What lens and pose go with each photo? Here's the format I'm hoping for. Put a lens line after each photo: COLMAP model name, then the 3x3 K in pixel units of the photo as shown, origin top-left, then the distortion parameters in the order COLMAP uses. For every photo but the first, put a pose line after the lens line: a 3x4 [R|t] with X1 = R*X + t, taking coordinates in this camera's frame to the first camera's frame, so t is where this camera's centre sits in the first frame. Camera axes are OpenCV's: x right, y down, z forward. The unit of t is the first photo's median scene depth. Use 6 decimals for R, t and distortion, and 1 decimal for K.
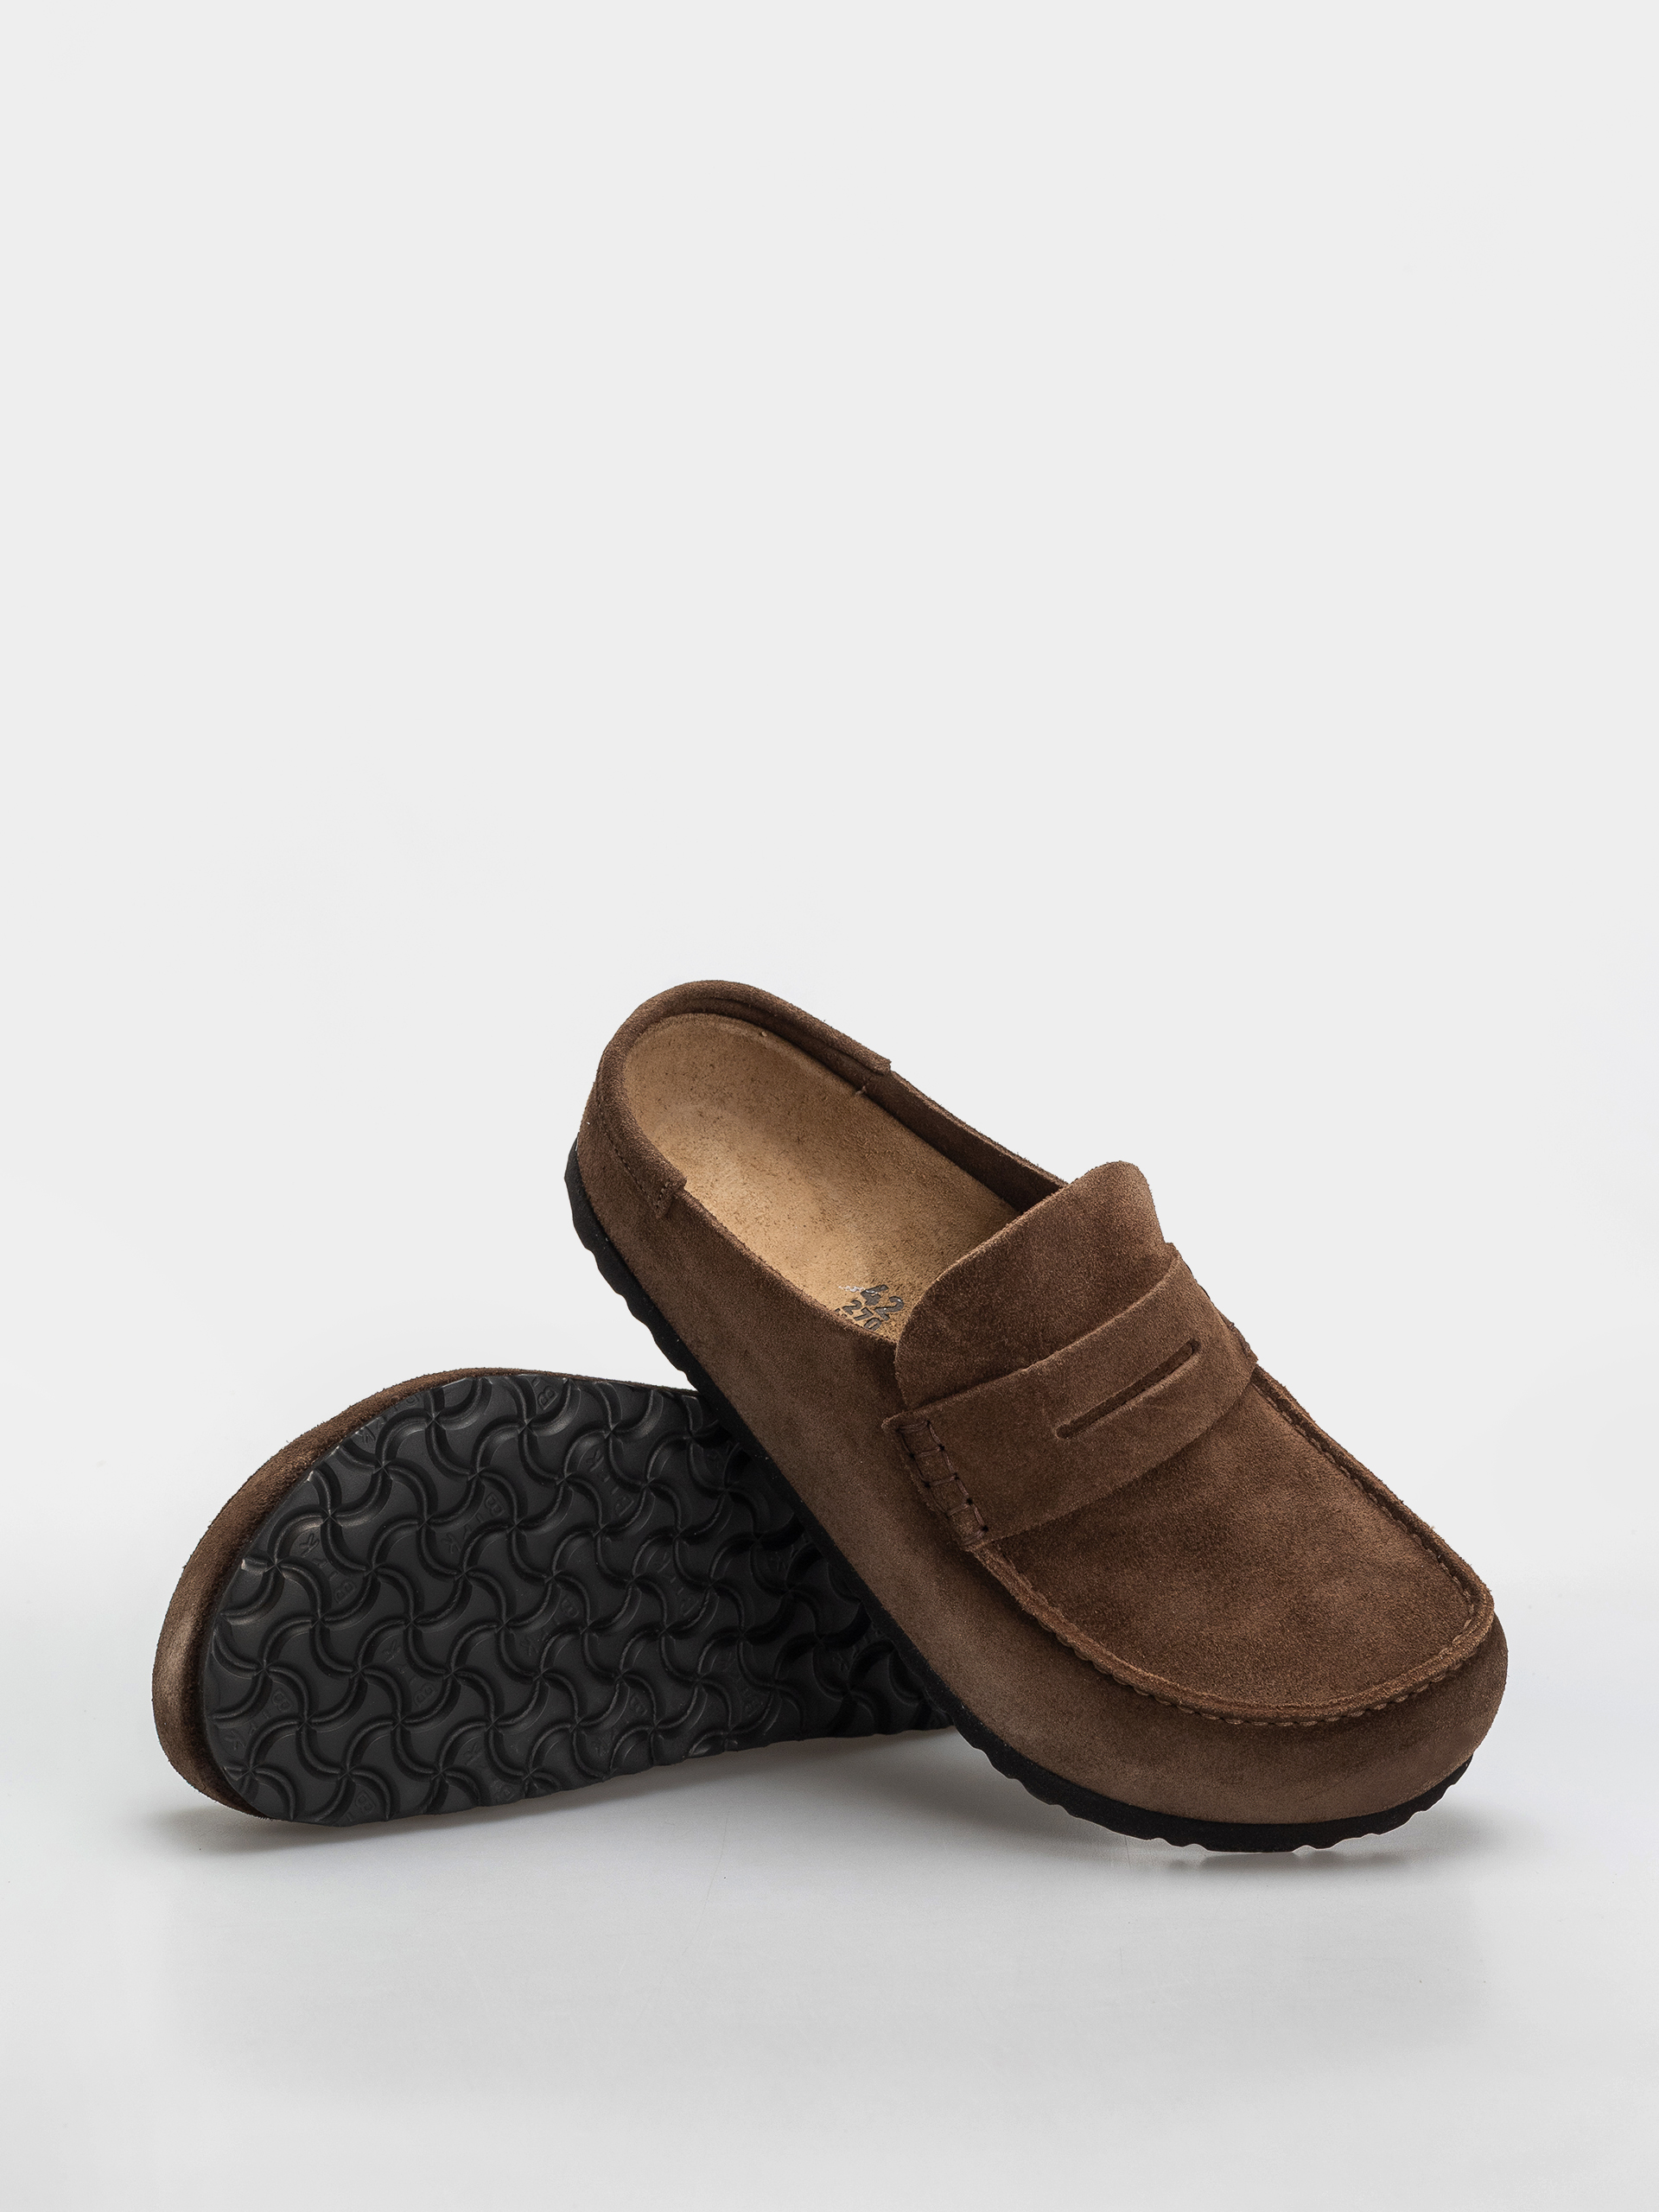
lens RADIAL K [[6033.6, 0, 832.0], [0, 6033.6, 1109.1], [0, 0, 1]] dist [-0.020797, 0.000000]
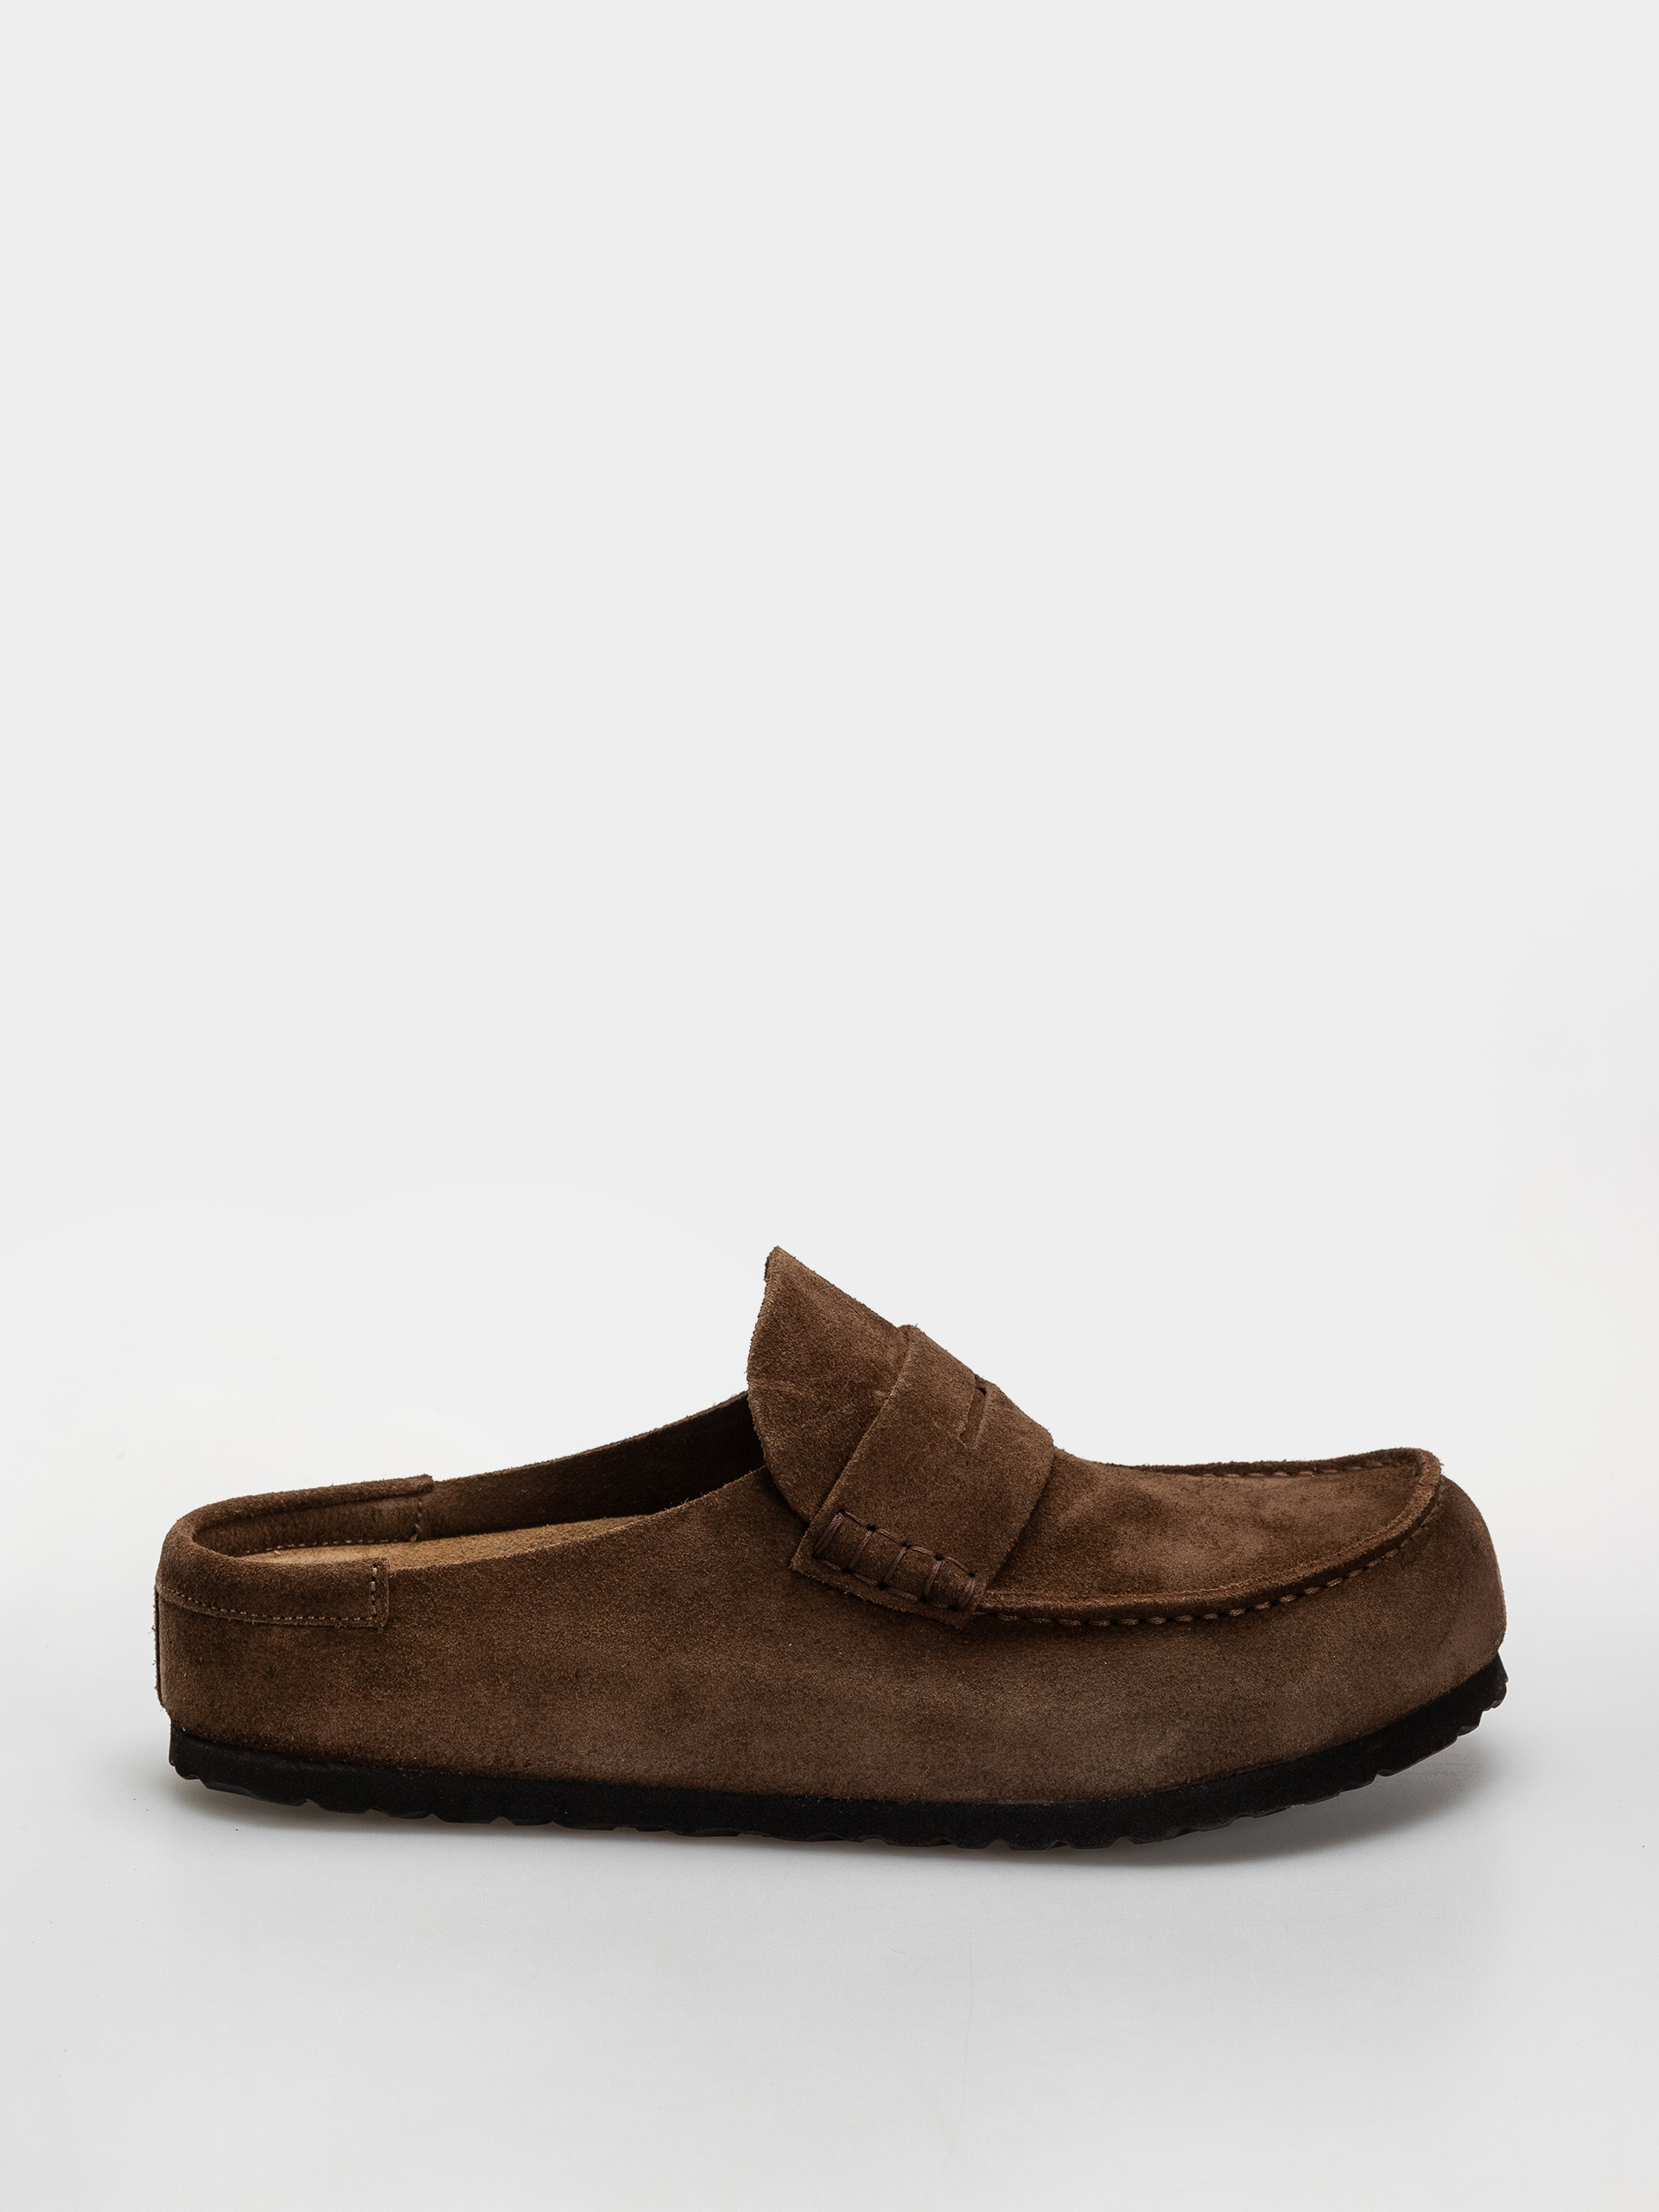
lens RADIAL K [[6033.6, 0, 830.2], [0, 6033.6, 1107.2], [0, 0, 1]] dist [-0.020797, 0.000000]
pose [[0.704476, -0.350169, 0.617329, -0.478834], [0.652583, 0.661539, -0.369461, 0.321108], [-0.279014, 0.663135, 0.694553, 0.384362]]
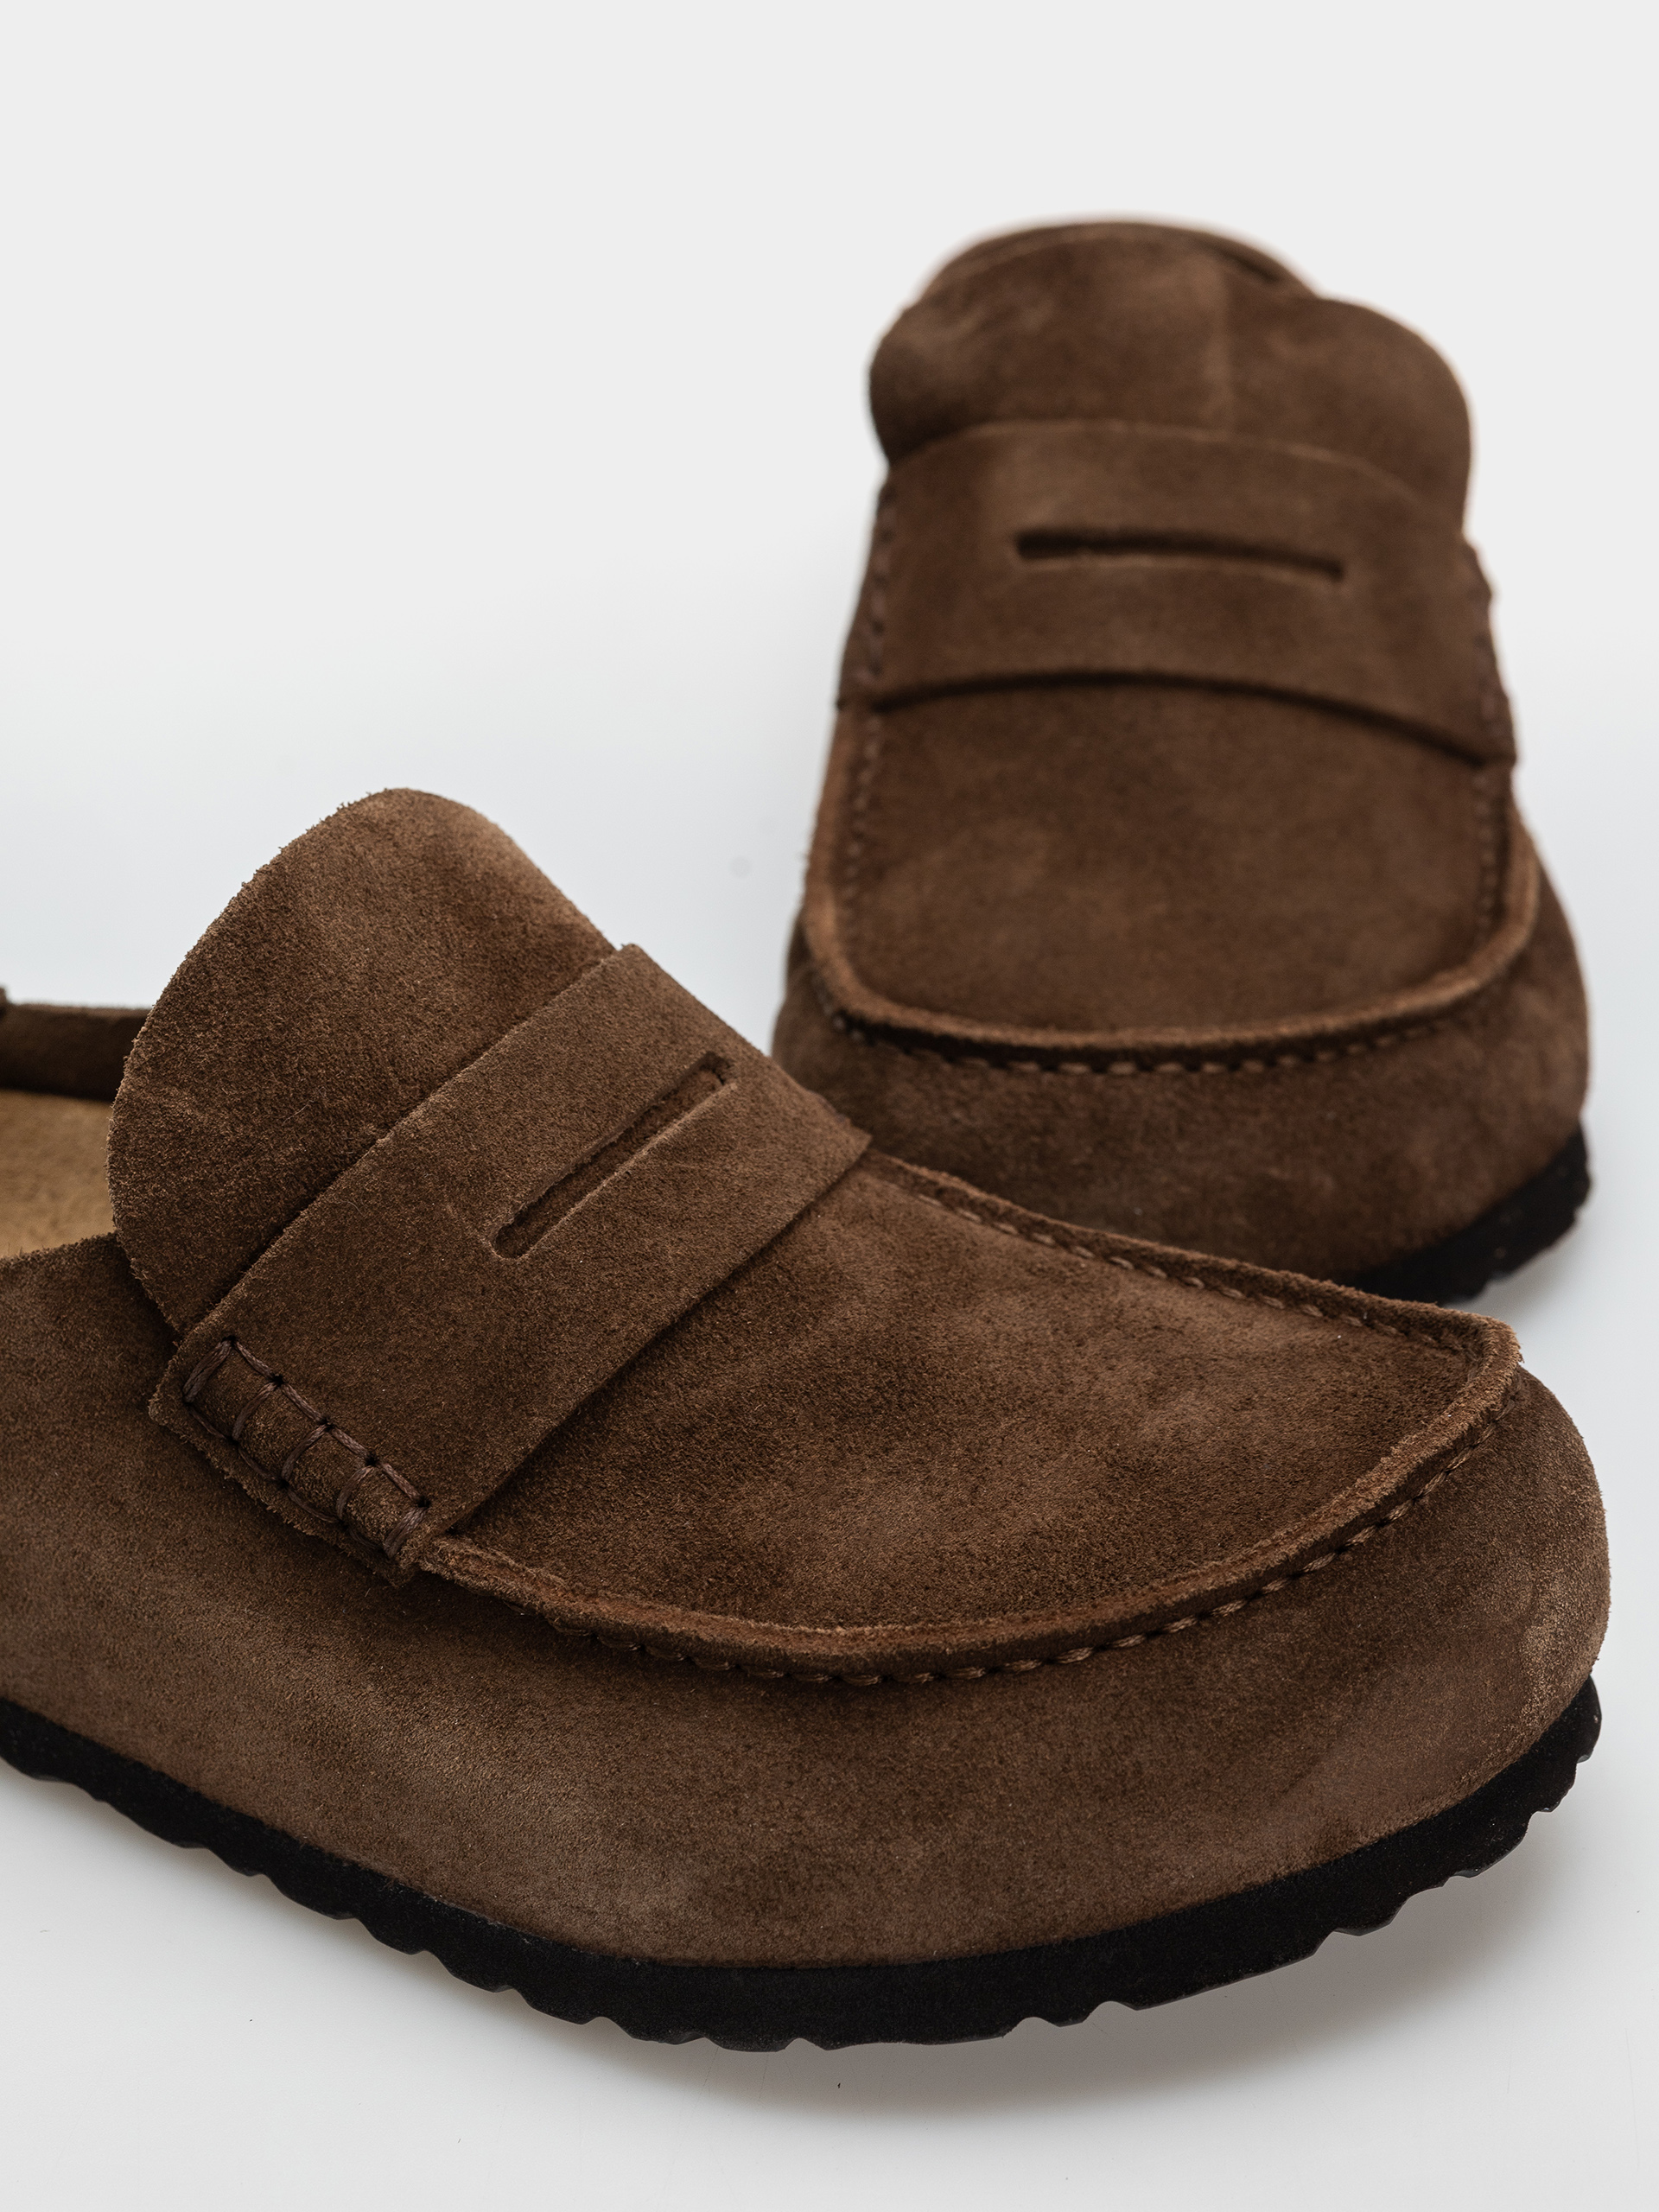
lens RADIAL K [[6033.6, 0, 827.8], [0, 6033.6, 1102.3], [0, 0, 1]] dist [-0.020797, 0.000000]
pose [[0.934797, -0.323670, 0.146259, -0.003172], [0.355166, 0.855662, -0.376429, 0.227360], [-0.003309, 0.403831, 0.914827, 0.565697]]
